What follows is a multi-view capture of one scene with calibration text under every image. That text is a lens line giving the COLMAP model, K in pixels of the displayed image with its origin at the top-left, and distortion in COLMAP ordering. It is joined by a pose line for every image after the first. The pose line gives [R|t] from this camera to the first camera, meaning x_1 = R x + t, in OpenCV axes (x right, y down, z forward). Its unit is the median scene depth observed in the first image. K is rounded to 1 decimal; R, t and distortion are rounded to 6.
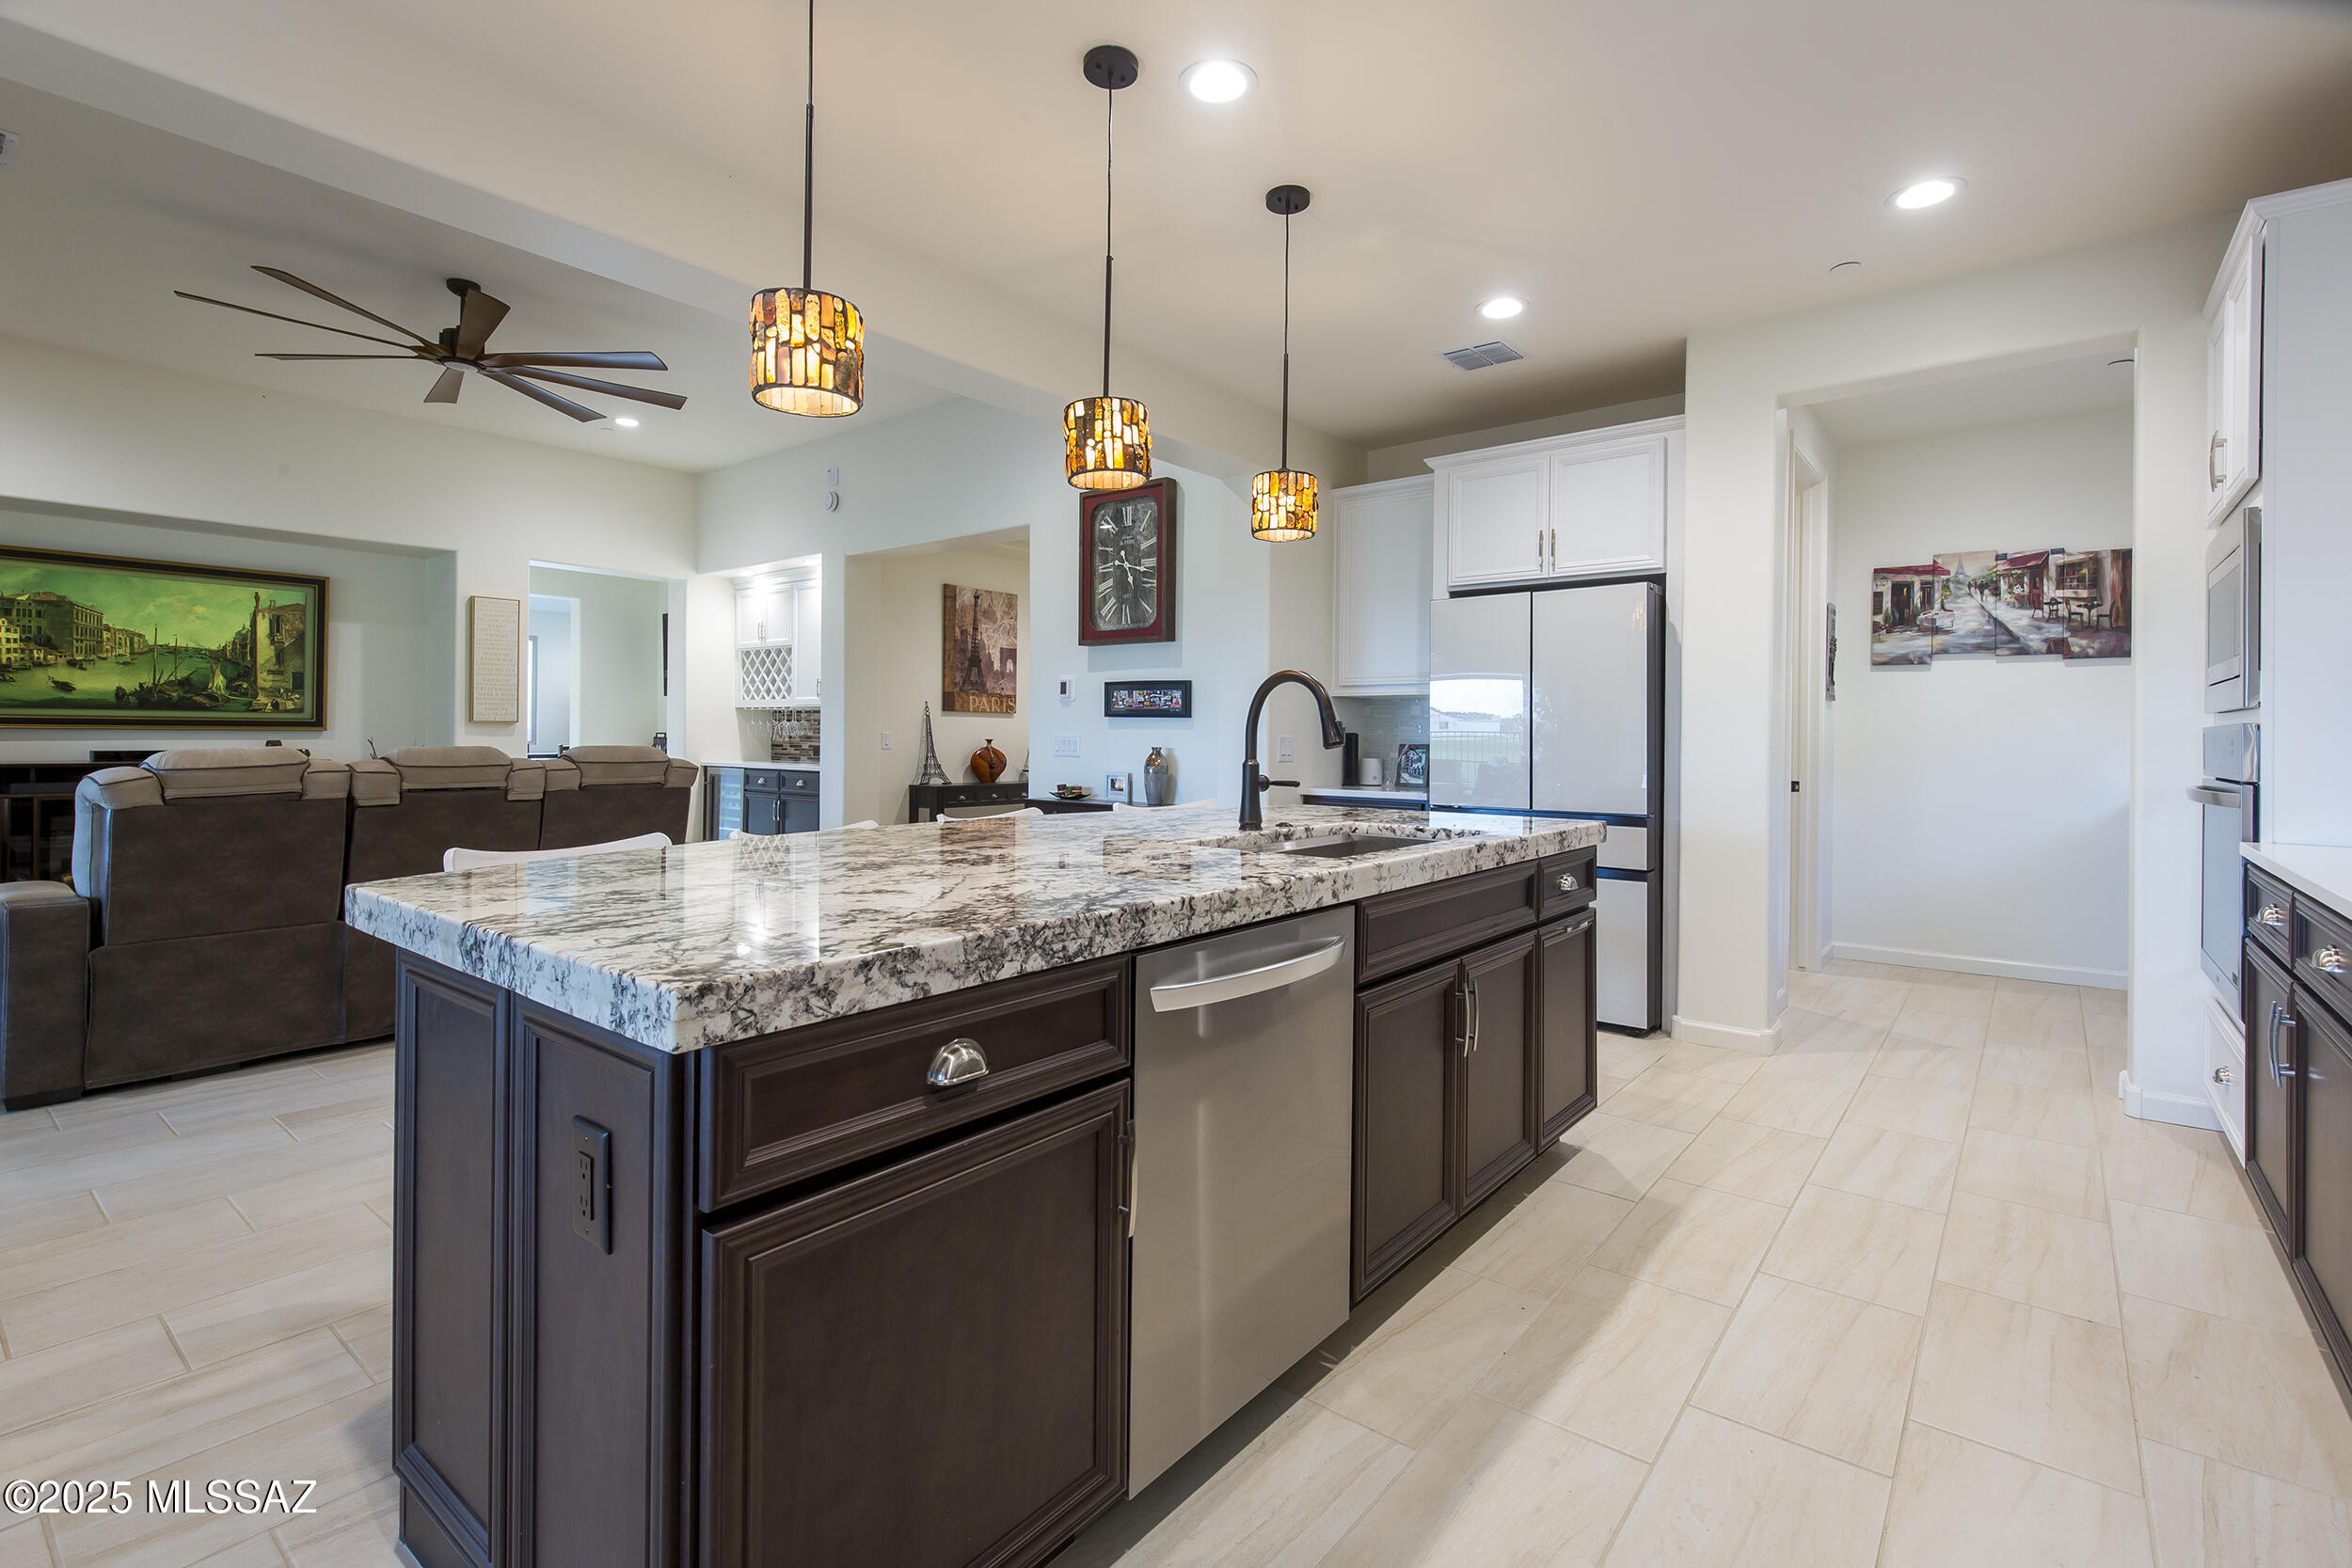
lens RADIAL K [[1074.6, 0, 1175.4], [0, 1074.6, 730.9], [0, 0, 1]] dist [0.008566, -0.001479]
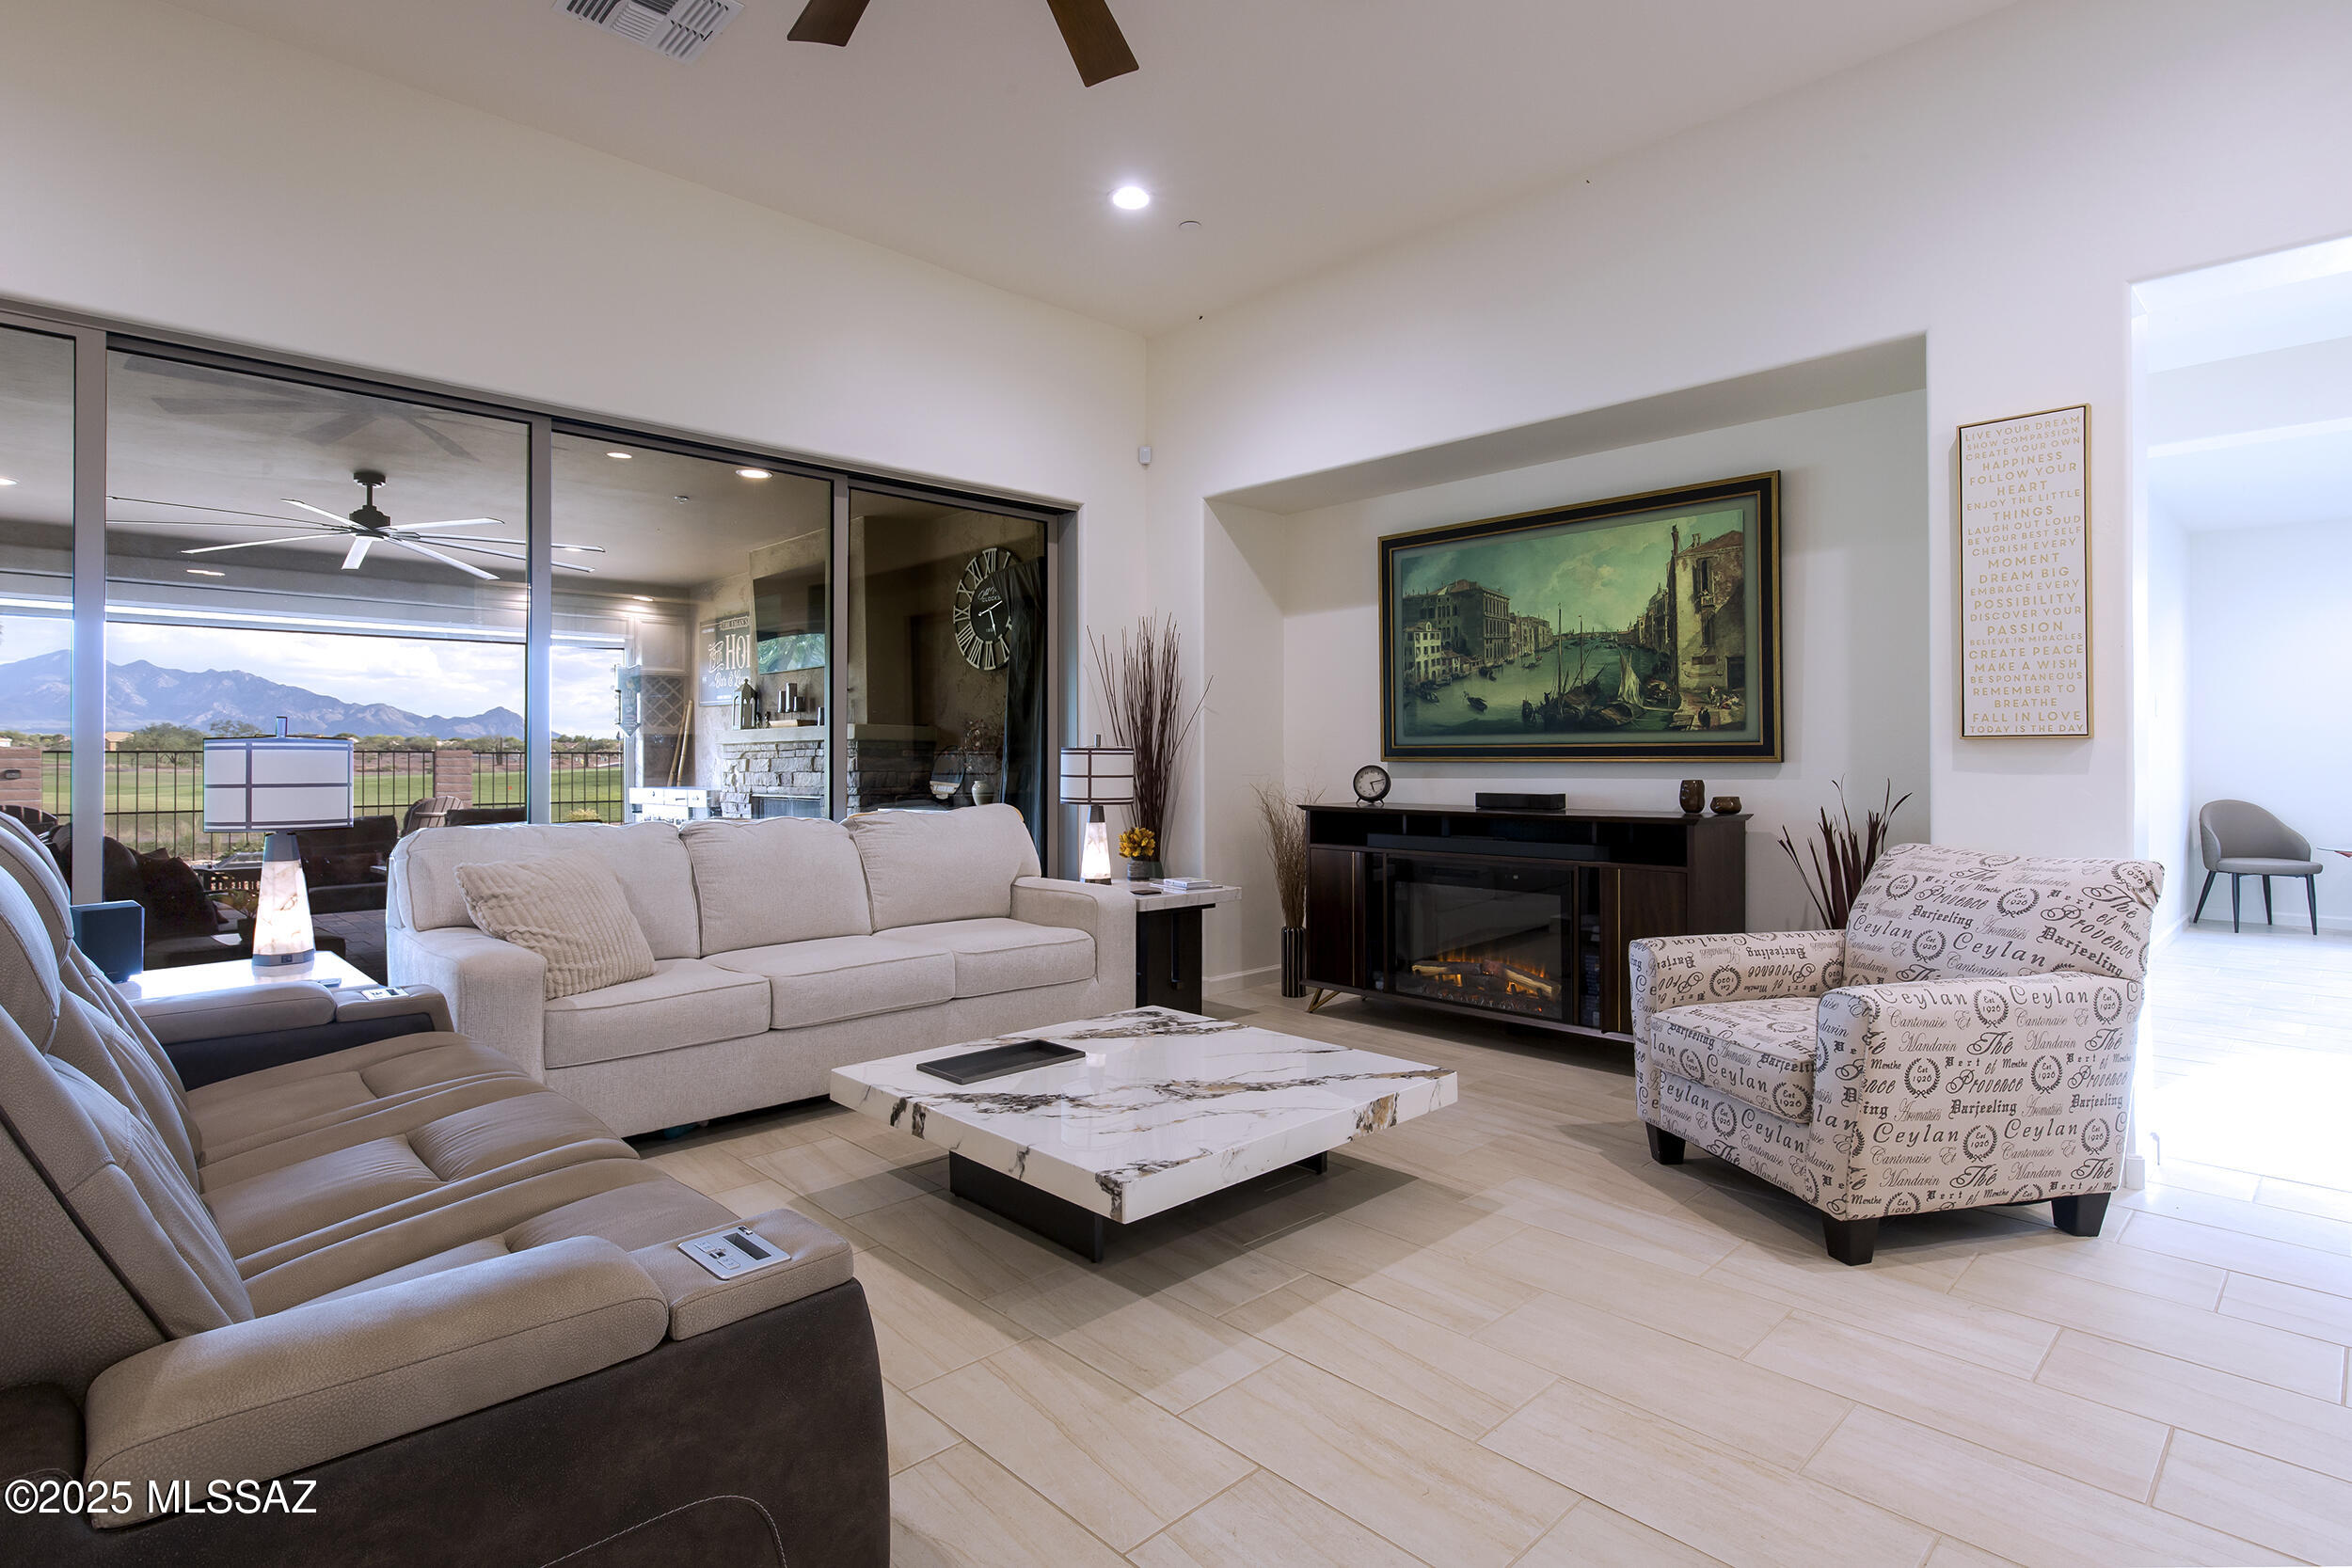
lens RADIAL K [[1173.9, 0, 1168.8], [0, 1173.9, 739.6], [0, 0, 1]] dist [0.002916, -0.002992]
pose [[-0.138615, -0.023570, -0.990066, -0.244702], [0.005207, 0.999686, -0.024528, 0.001342], [0.990333, -0.008555, -0.138449, 1.058915]]
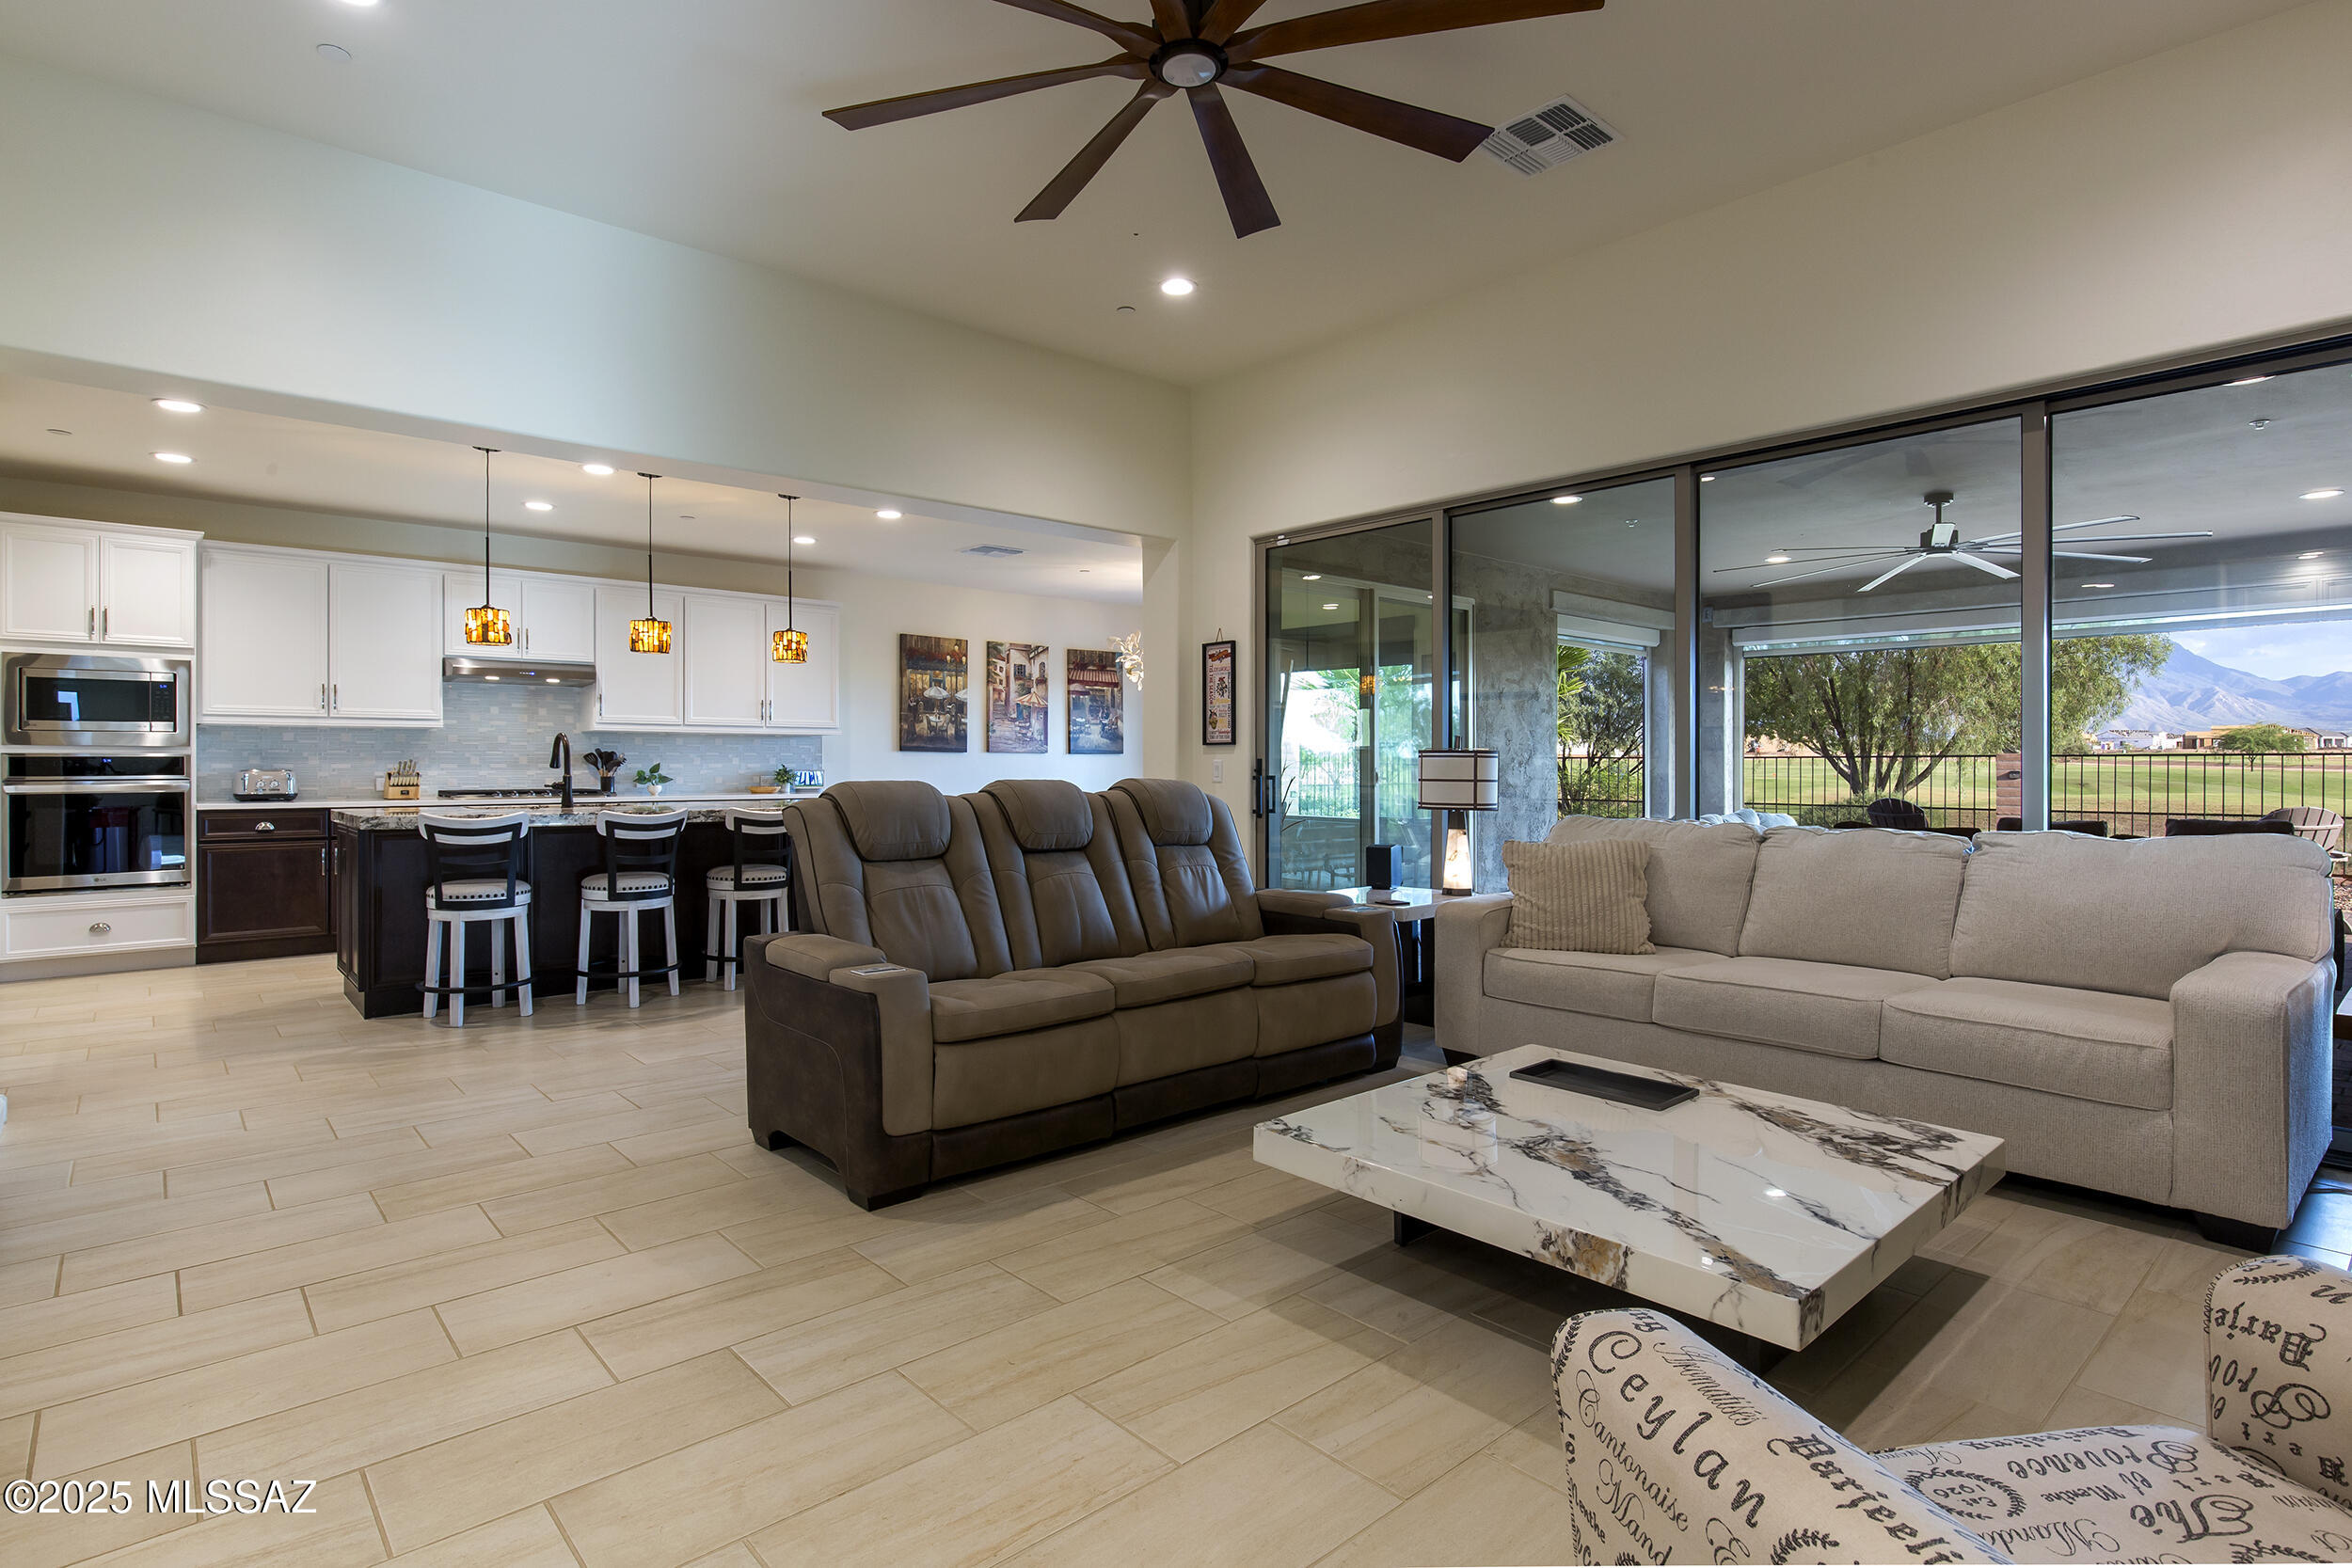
lens RADIAL K [[1173.9, 0, 1180.8], [0, 1173.9, 765.2], [0, 0, 1]] dist [0.002916, -0.002992]
pose [[-0.987199, -0.009687, 0.159199, -0.704299], [-0.009873, 0.999951, -0.000378, -0.000849], [-0.159188, -0.001945, -0.987246, 1.470134]]
